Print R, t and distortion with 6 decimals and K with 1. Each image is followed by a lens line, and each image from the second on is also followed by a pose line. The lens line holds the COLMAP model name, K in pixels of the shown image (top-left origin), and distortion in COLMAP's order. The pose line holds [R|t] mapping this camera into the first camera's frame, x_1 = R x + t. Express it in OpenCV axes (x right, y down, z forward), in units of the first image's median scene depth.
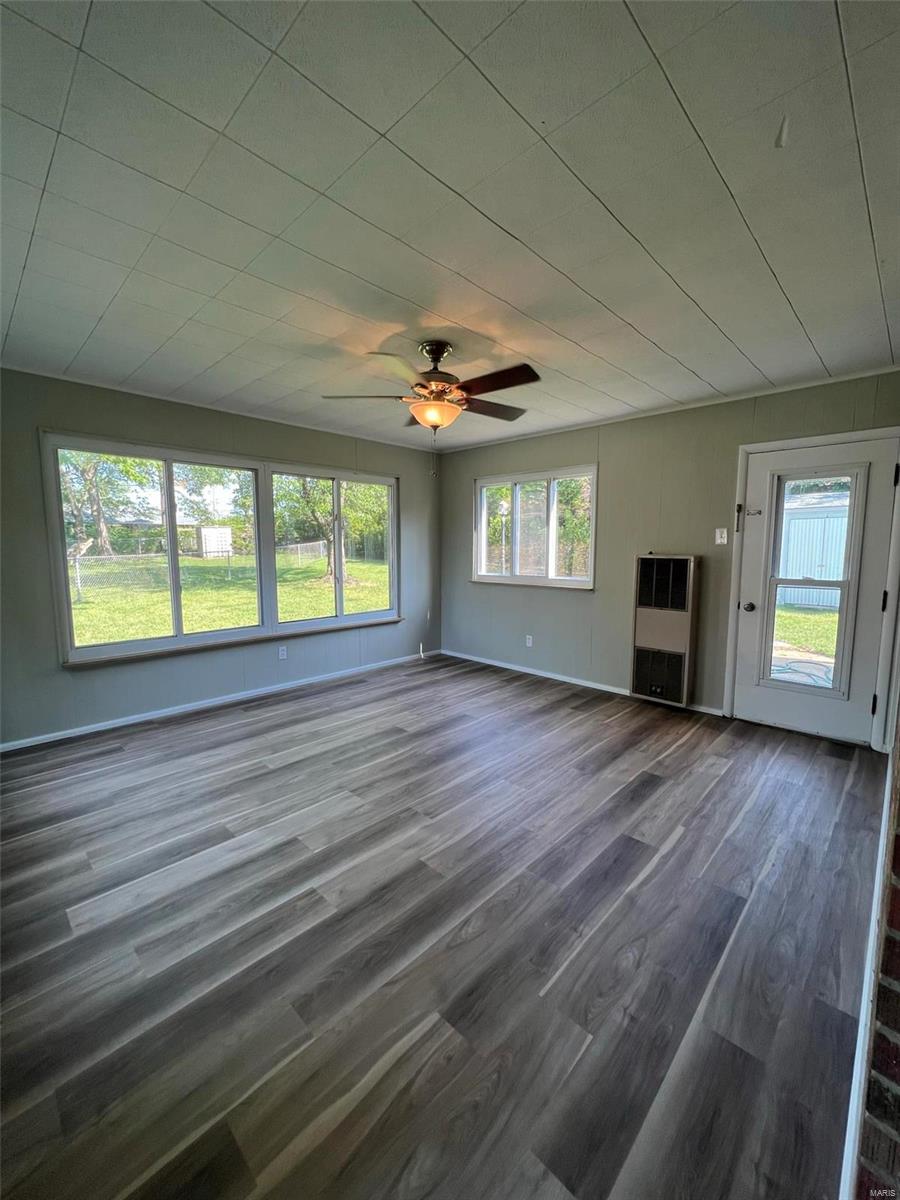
lens RADIAL K [[479.7, 0, 452.1], [0, 479.7, 598.4], [0, 0, 1]] dist [-0.001183, -0.000204]
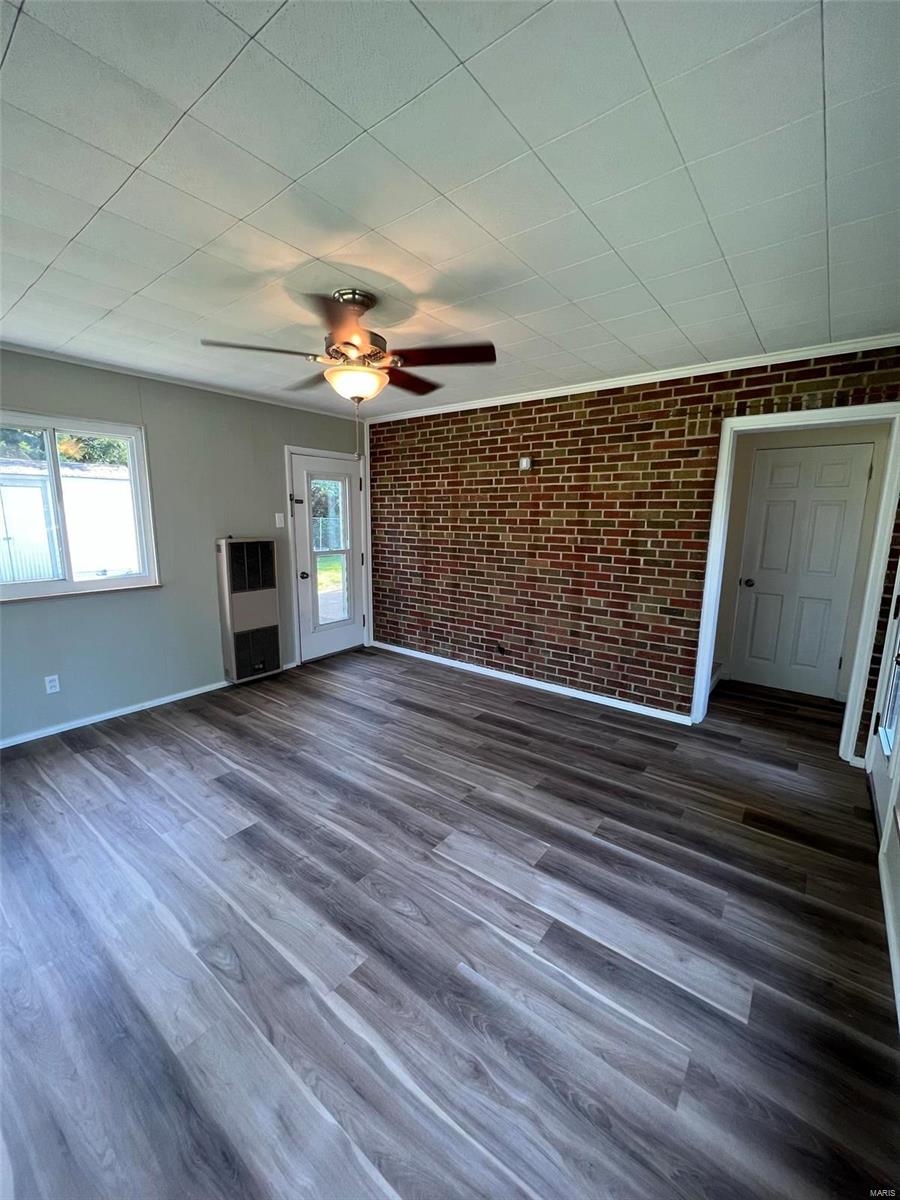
lens RADIAL K [[479.7, 0, 452.1], [0, 479.7, 598.4], [0, 0, 1]] dist [-0.001183, -0.000204]
pose [[-0.101714, -0.178337, 0.978698, -0.869906], [0.099930, 0.976993, 0.188412, -0.156211], [-0.989782, 0.116965, -0.081553, 0.902983]]
